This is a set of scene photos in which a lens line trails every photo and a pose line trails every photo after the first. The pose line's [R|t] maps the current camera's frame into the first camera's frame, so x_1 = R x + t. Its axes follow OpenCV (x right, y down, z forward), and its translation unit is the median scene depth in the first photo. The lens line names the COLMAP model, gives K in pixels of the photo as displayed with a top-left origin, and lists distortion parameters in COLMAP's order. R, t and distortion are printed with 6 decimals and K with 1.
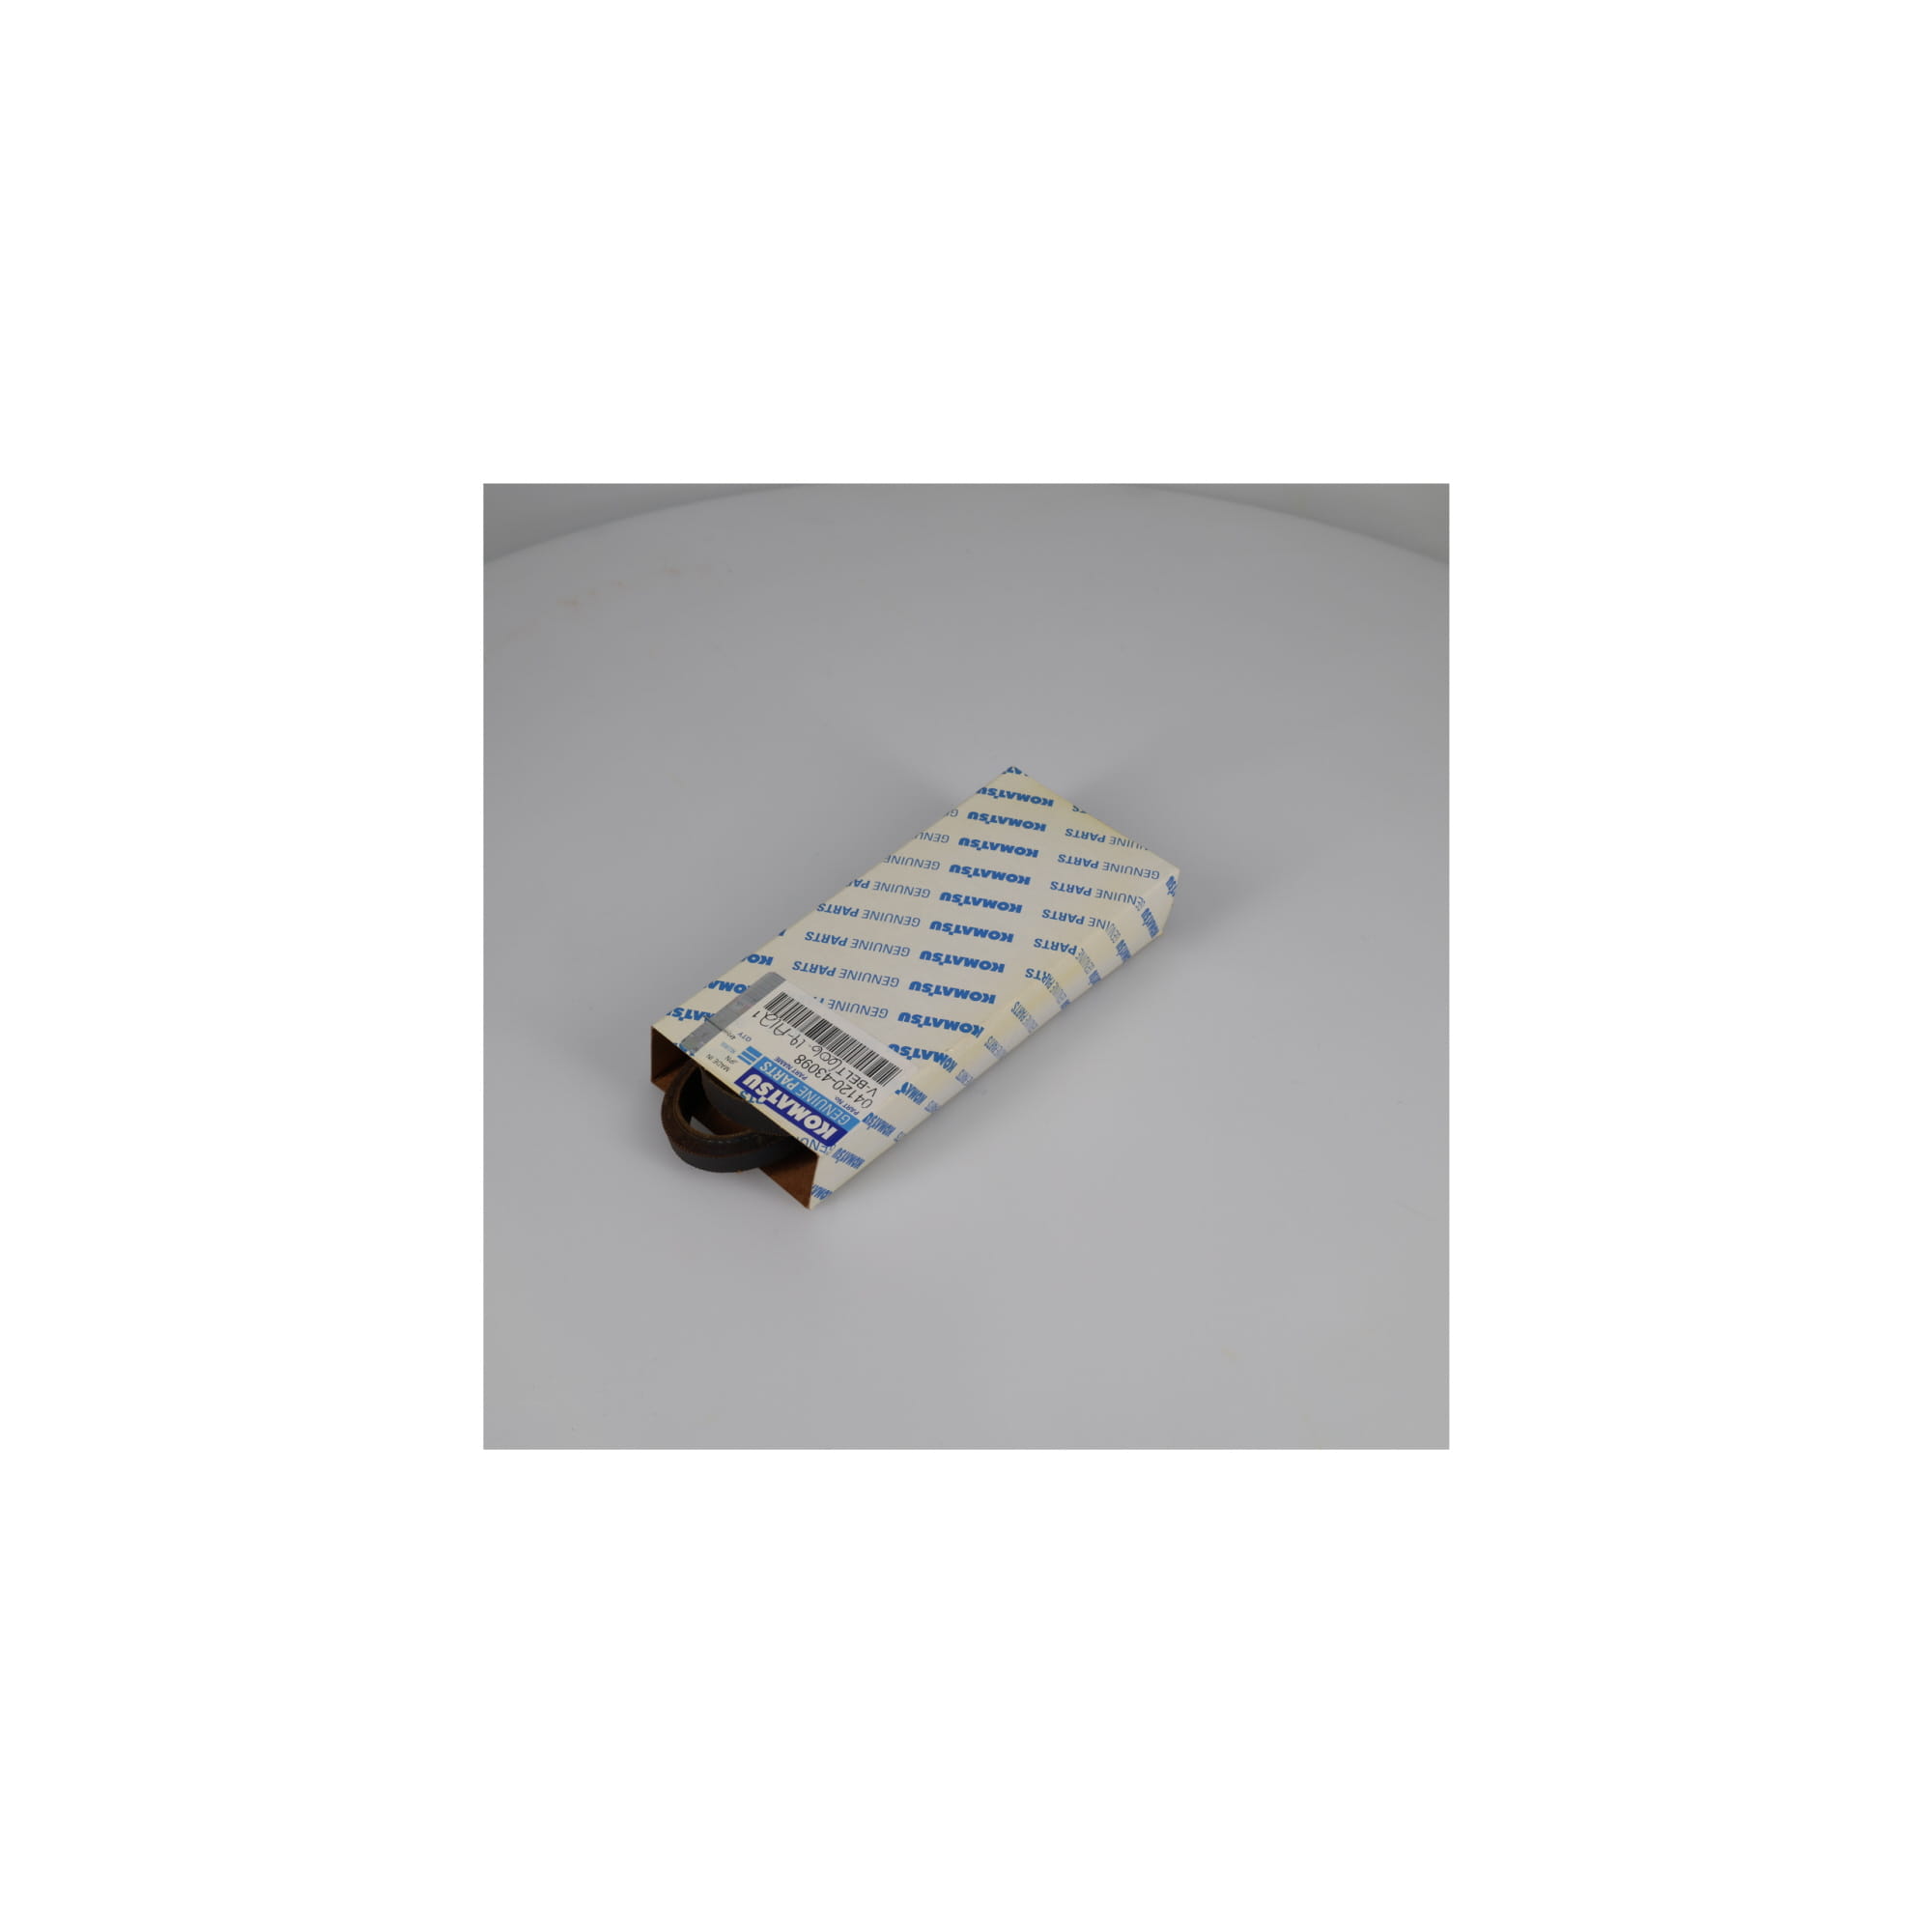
lens RADIAL K [[1688.0, 0, 969.0], [0, 1688.0, 965.3], [0, 0, 1]] dist [0.009161, 0.000117]
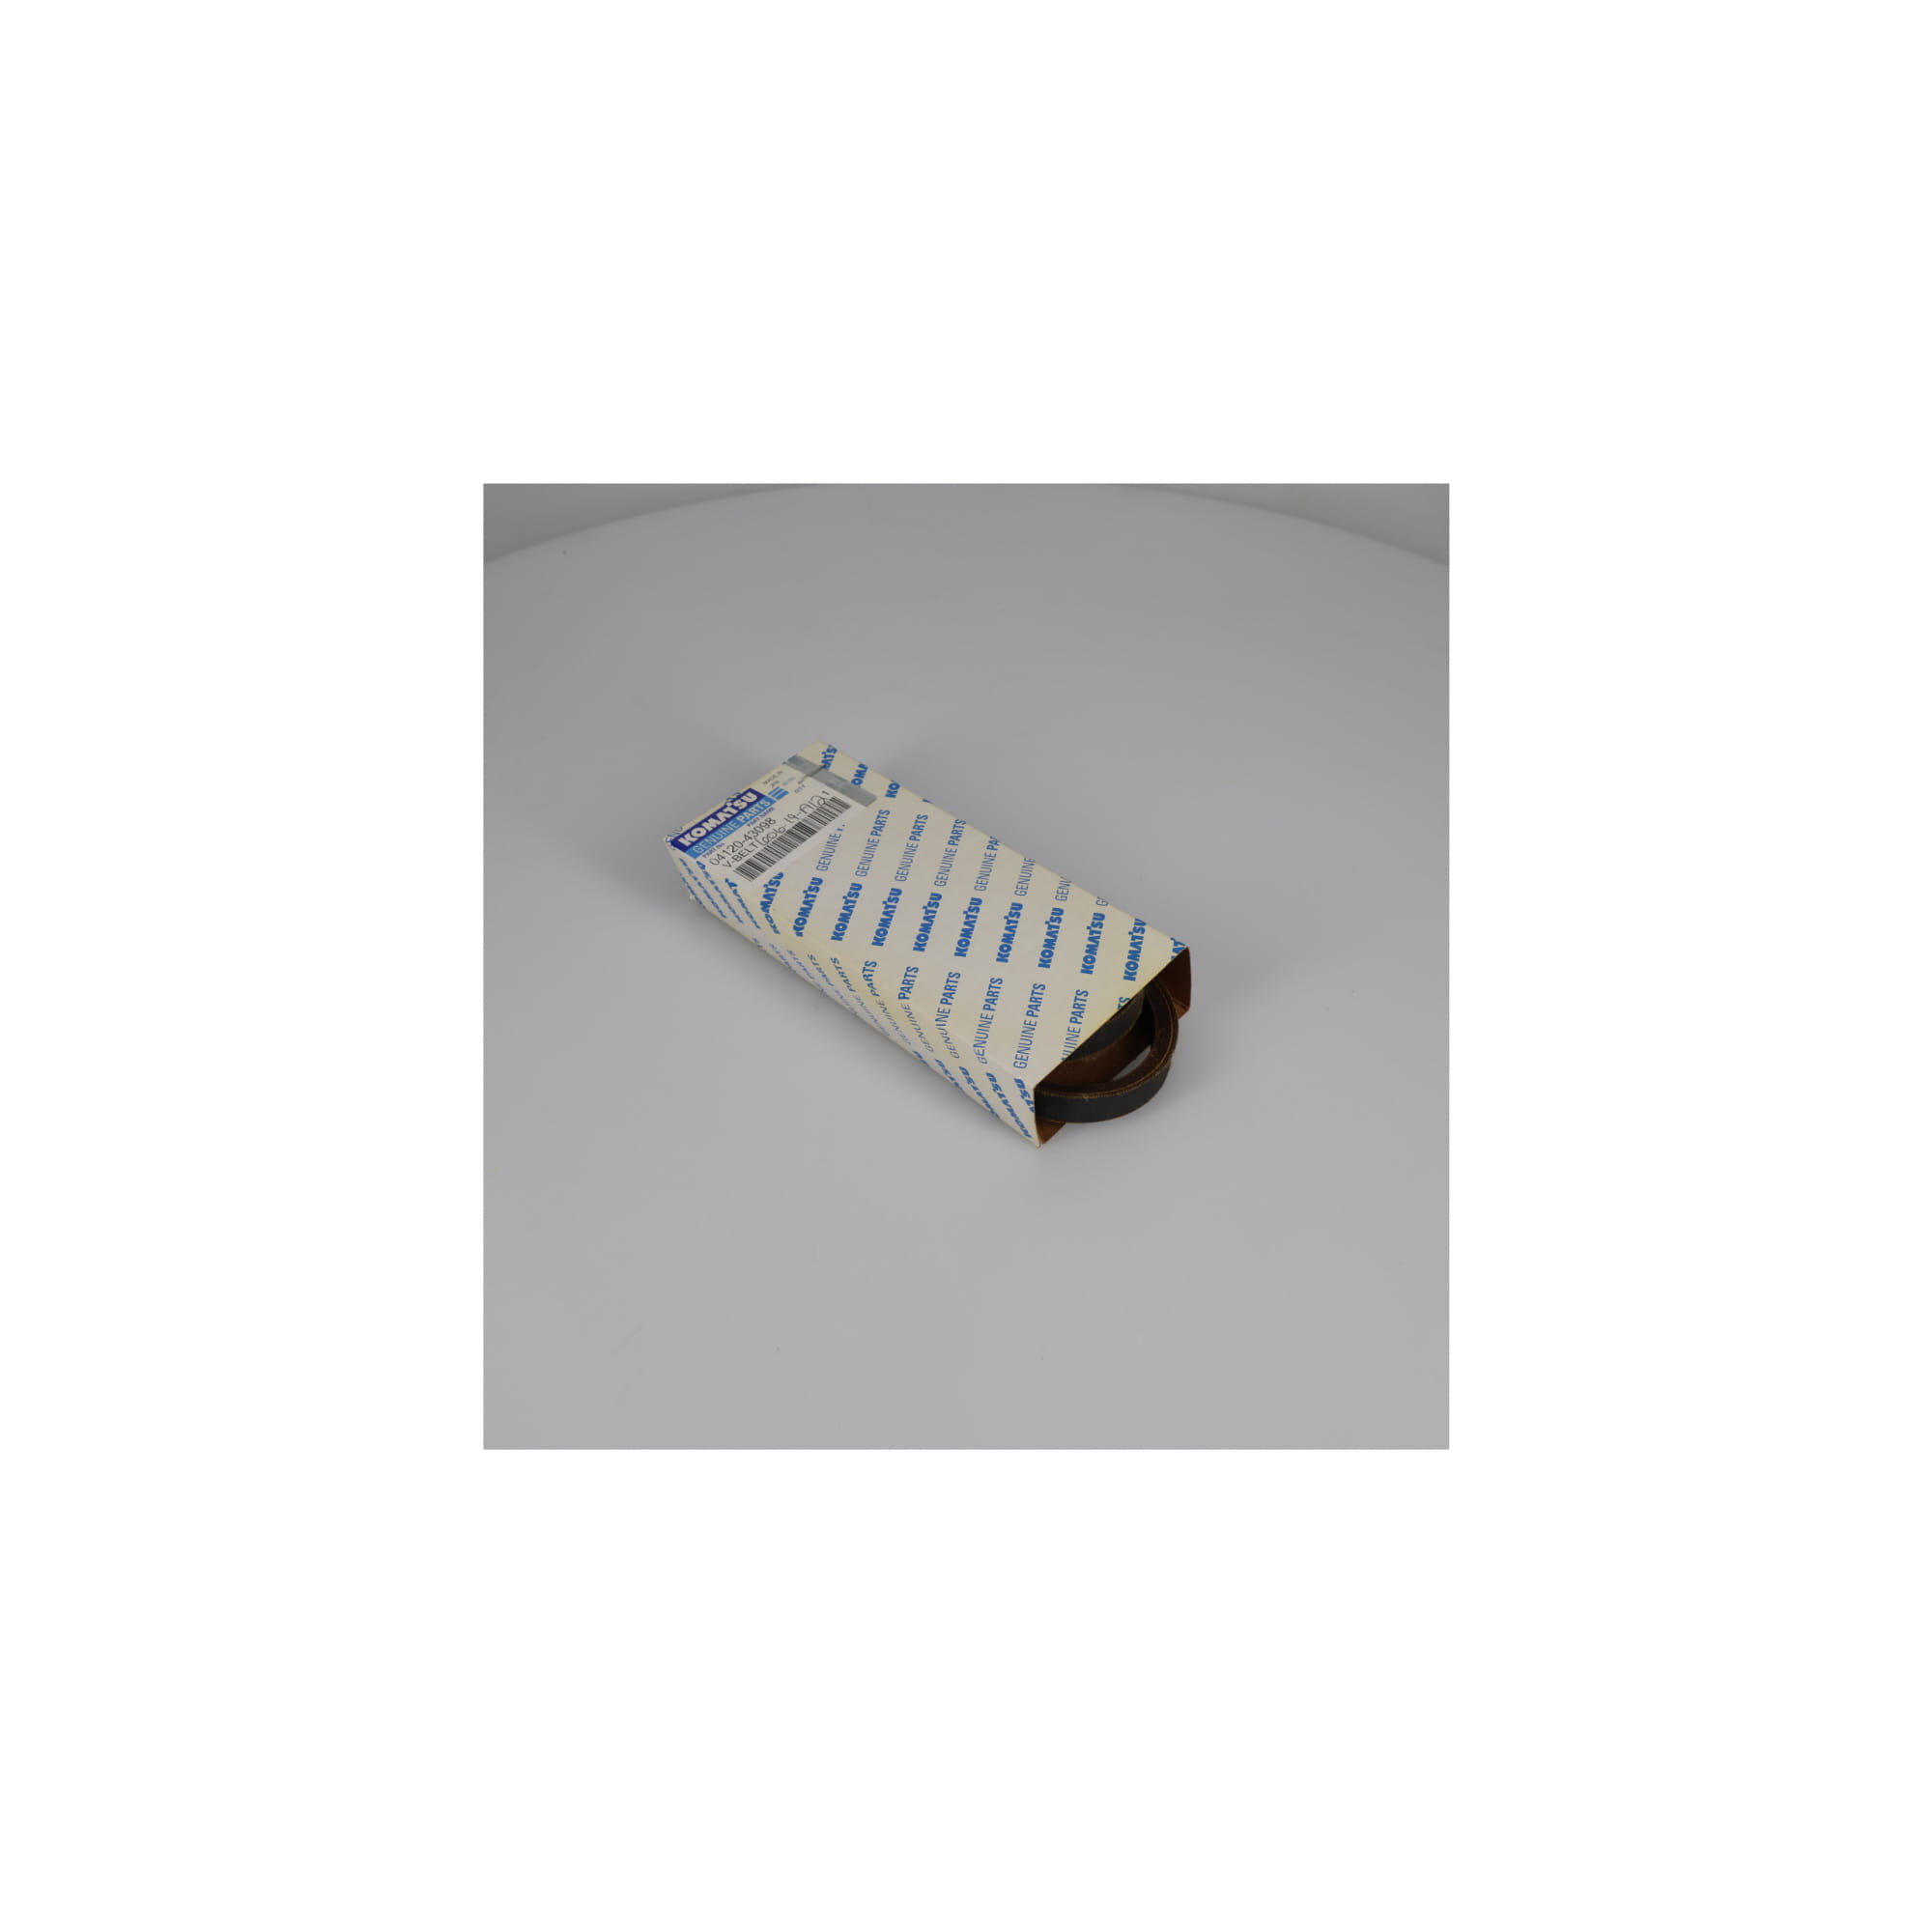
lens RADIAL K [[1688.0, 0, 967.0], [0, 1688.0, 966.9], [0, 0, 1]] dist [0.009161, 0.000117]
pose [[0.018044, 0.716309, -0.697549, 0.769597], [-0.711538, 0.499329, 0.494352, -0.554187], [0.702416, 0.487413, 0.518692, 0.538746]]
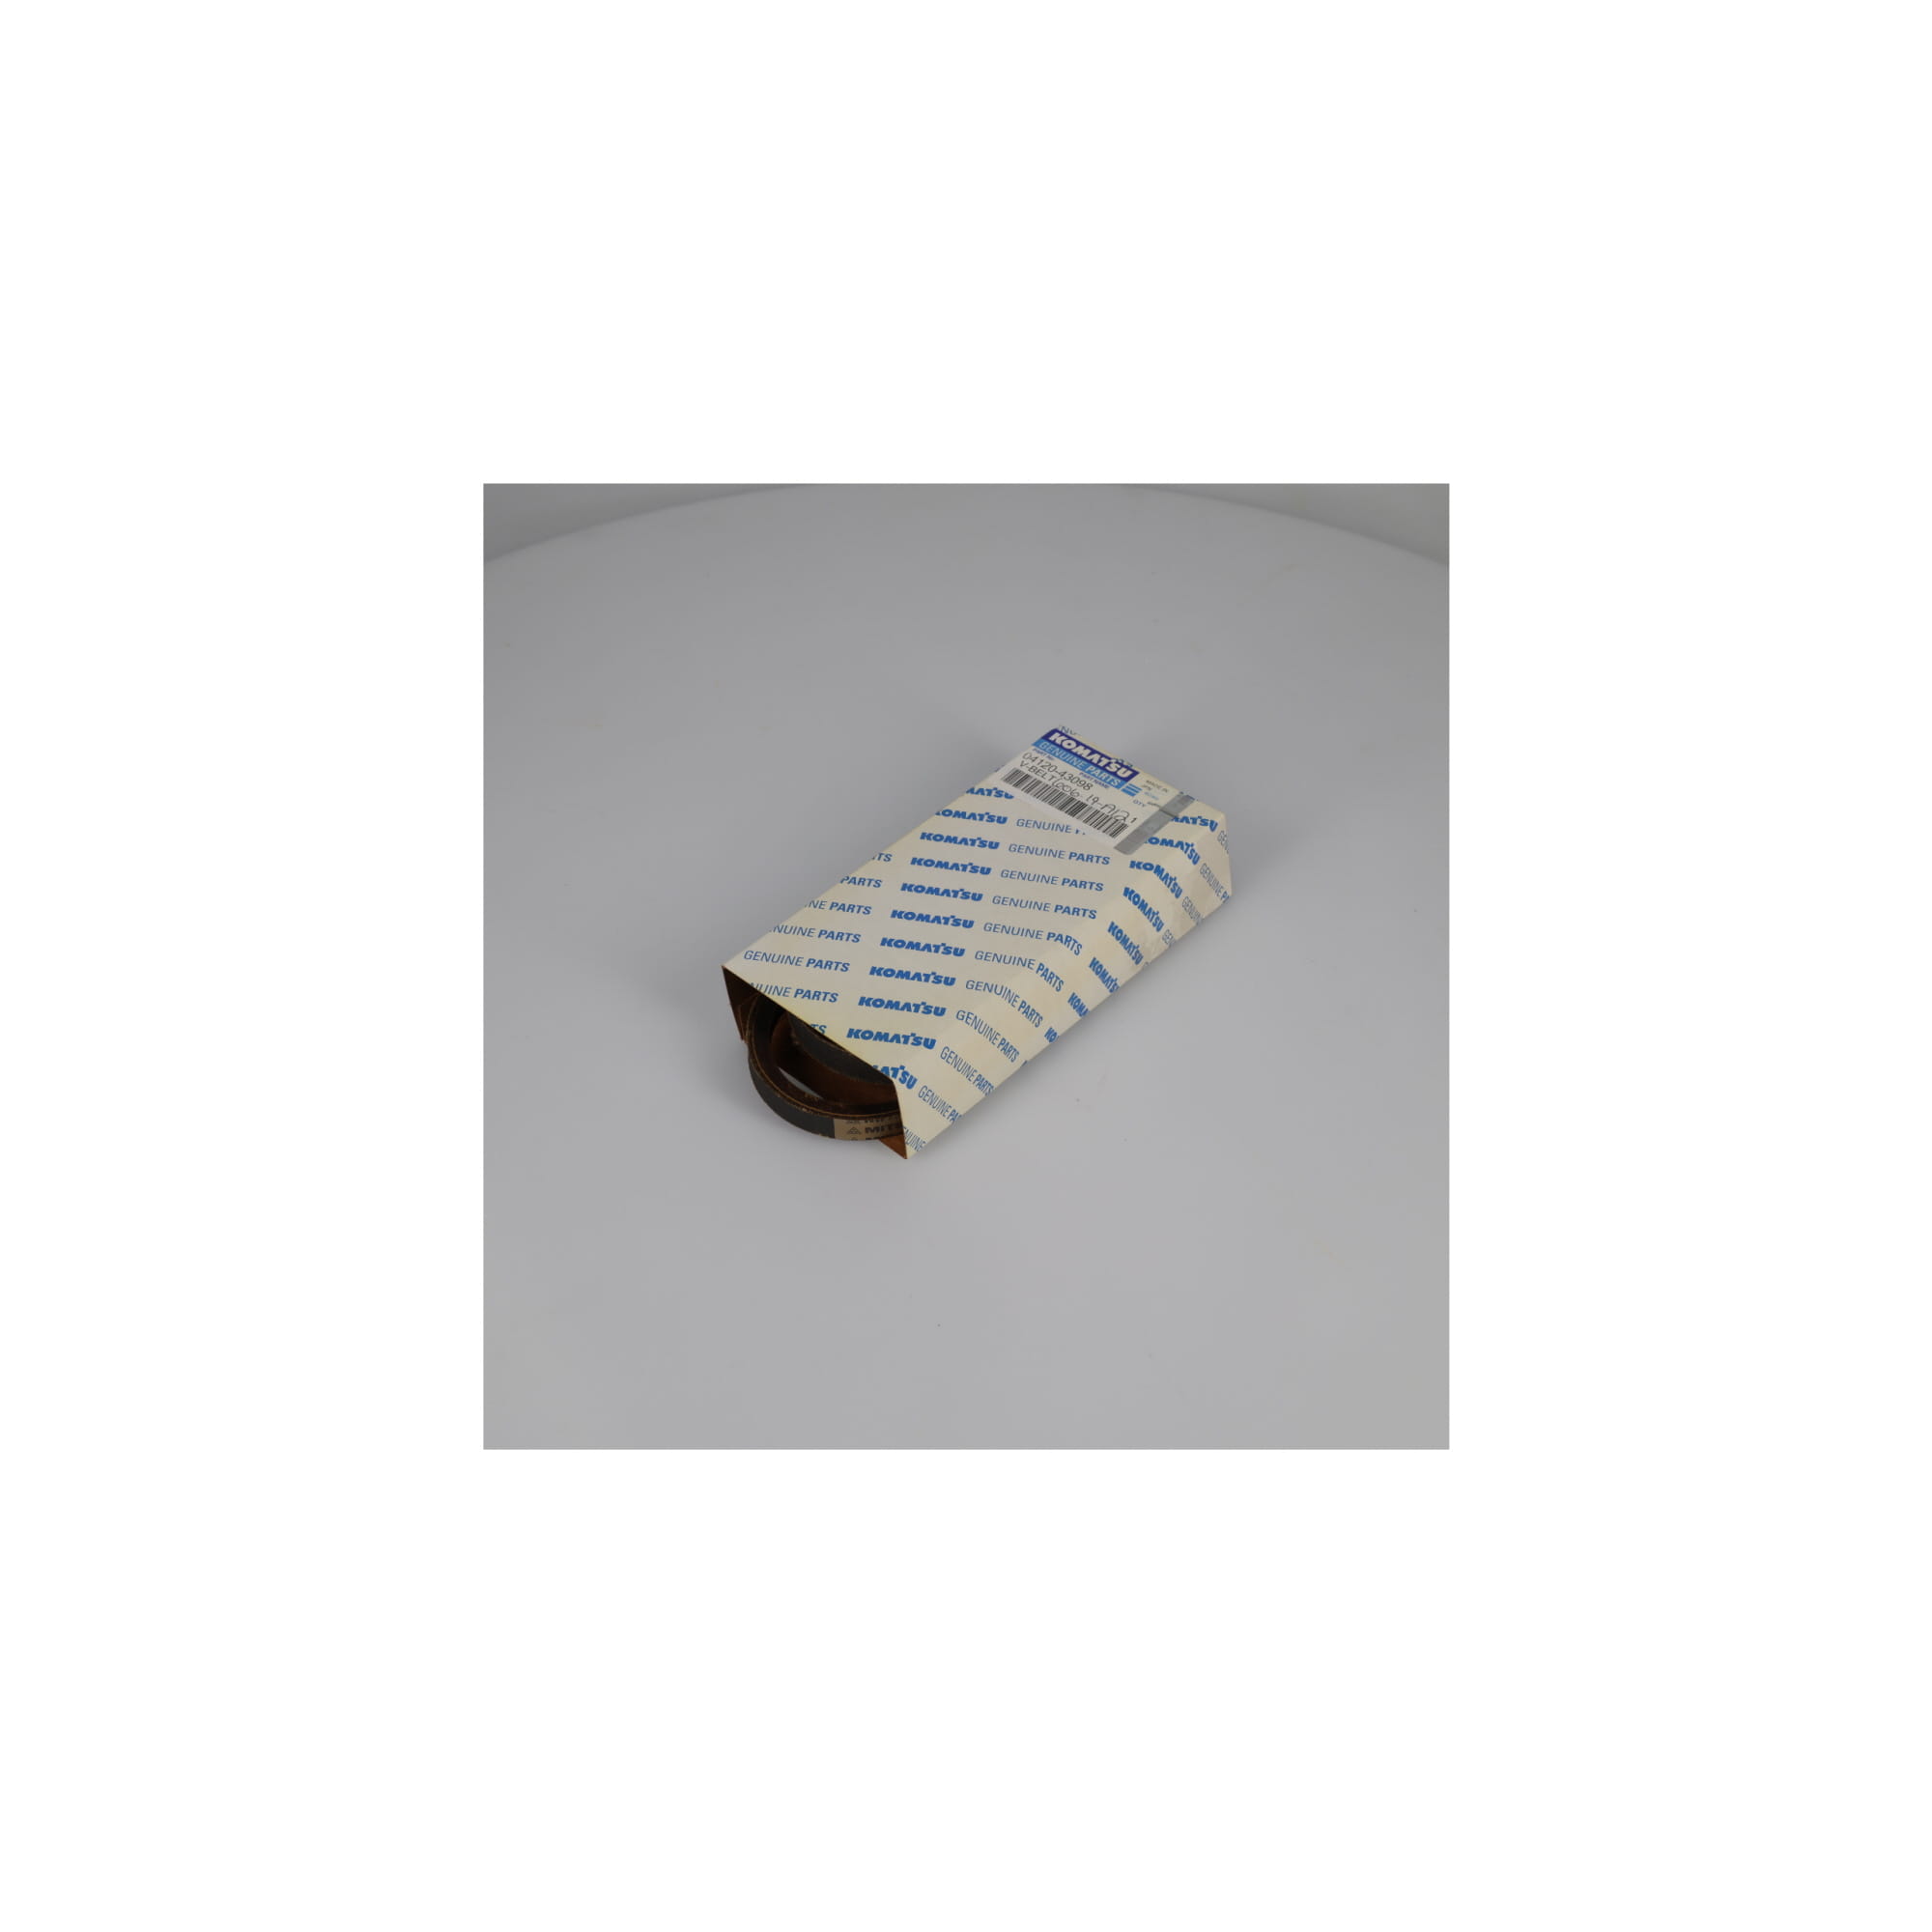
lens RADIAL K [[1688.0, 0, 966.5], [0, 1688.0, 963.6], [0, 0, 1]] dist [0.009161, 0.000117]
pose [[-0.999916, 0.012976, 0.000751, -0.014547], [0.000568, -0.014137, 0.999900, -1.111225], [0.012985, 0.999816, 0.014129, 1.093585]]
